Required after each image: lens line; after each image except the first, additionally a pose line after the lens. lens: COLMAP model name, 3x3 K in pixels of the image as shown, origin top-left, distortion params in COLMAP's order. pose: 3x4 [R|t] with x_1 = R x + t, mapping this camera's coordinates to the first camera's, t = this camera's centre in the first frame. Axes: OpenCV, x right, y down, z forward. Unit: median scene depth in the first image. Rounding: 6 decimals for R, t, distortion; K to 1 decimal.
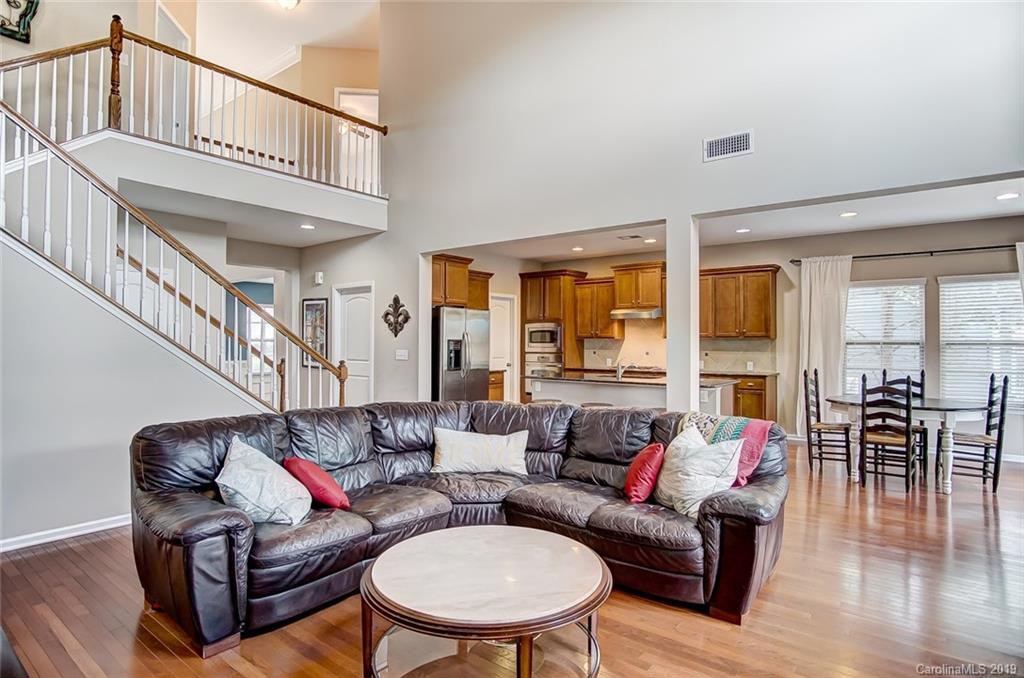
lens RADIAL K [[549.3, 0, 512.0], [0, 549.3, 339.0], [0, 0, 1]] dist [-0.027856, 0.002724]
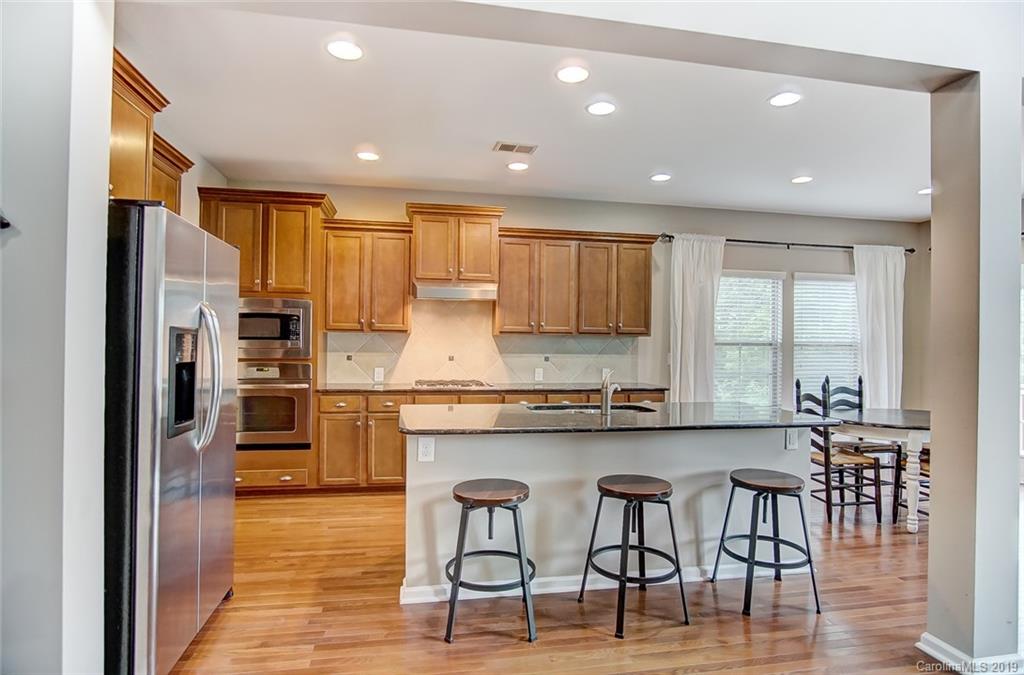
lens RADIAL K [[557.5, 0, 512.0], [0, 557.5, 337.5], [0, 0, 1]] dist [-0.025091, 0.000151]
pose [[0.659746, 0.012315, 0.751388, -0.206008], [-0.013282, 0.999901, -0.004726, 0.006273], [-0.751371, -0.006862, 0.659844, 0.647987]]
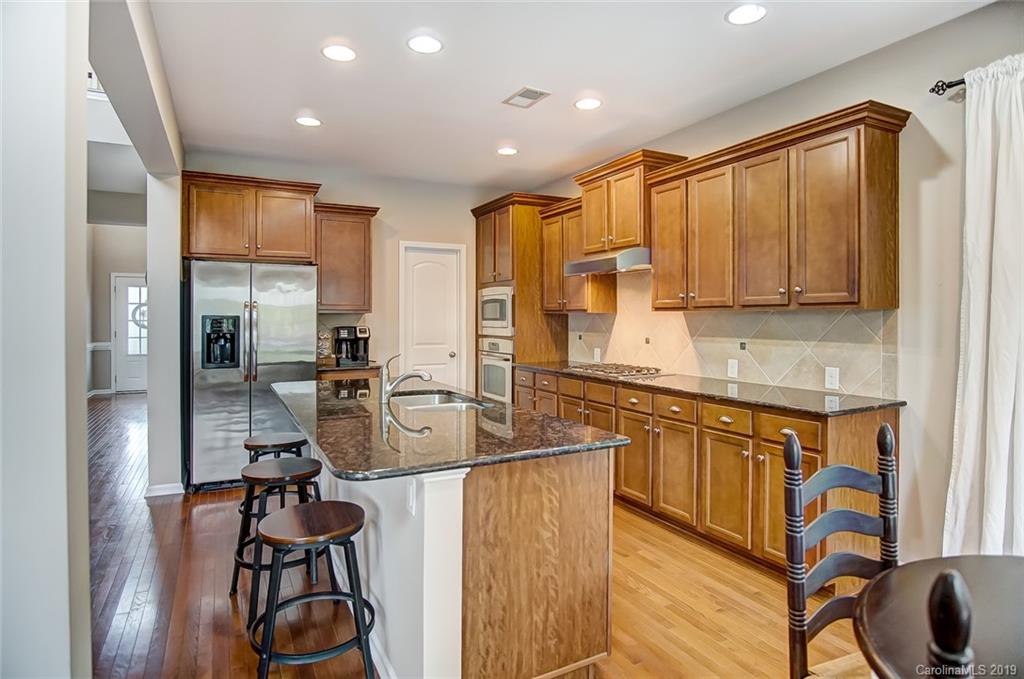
lens RADIAL K [[557.4, 0, 512.3], [0, 557.4, 323.8], [0, 0, 1]] dist [-0.025870, 0.002741]
pose [[0.912812, 0.000249, -0.408381, 0.409704], [0.006365, 0.999870, 0.014836, 0.002358], [0.408331, -0.016142, 0.912691, 0.567162]]
